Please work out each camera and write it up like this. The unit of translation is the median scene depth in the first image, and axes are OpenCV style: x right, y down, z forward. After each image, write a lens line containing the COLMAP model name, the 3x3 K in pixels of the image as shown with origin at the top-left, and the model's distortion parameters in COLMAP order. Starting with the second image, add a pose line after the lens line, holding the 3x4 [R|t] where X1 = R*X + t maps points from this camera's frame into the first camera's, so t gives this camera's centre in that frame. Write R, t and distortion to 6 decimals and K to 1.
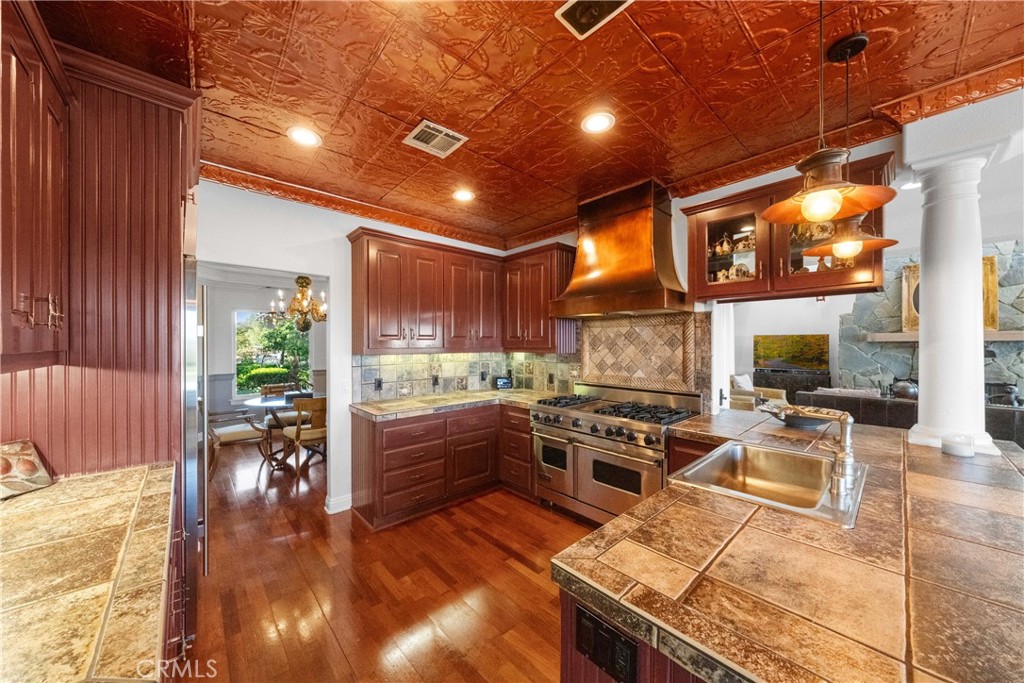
lens RADIAL K [[364.9, 0, 518.8], [0, 364.9, 339.7], [0, 0, 1]] dist [-0.000497, -0.000249]
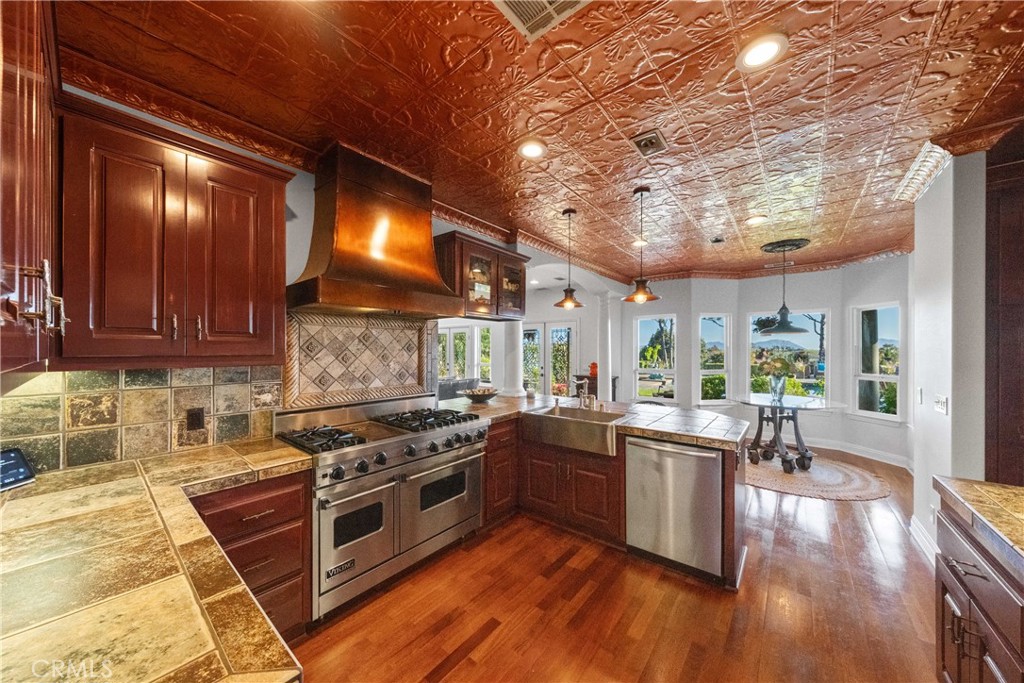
lens RADIAL K [[345.1, 0, 521.2], [0, 345.1, 348.8], [0, 0, 1]] dist [0.001899, 0.000171]
pose [[-0.162425, -0.000129, 0.986721, -0.522138], [-0.014212, 0.999897, -0.002209, 0.008203], [-0.986619, -0.014382, -0.162410, 0.767545]]
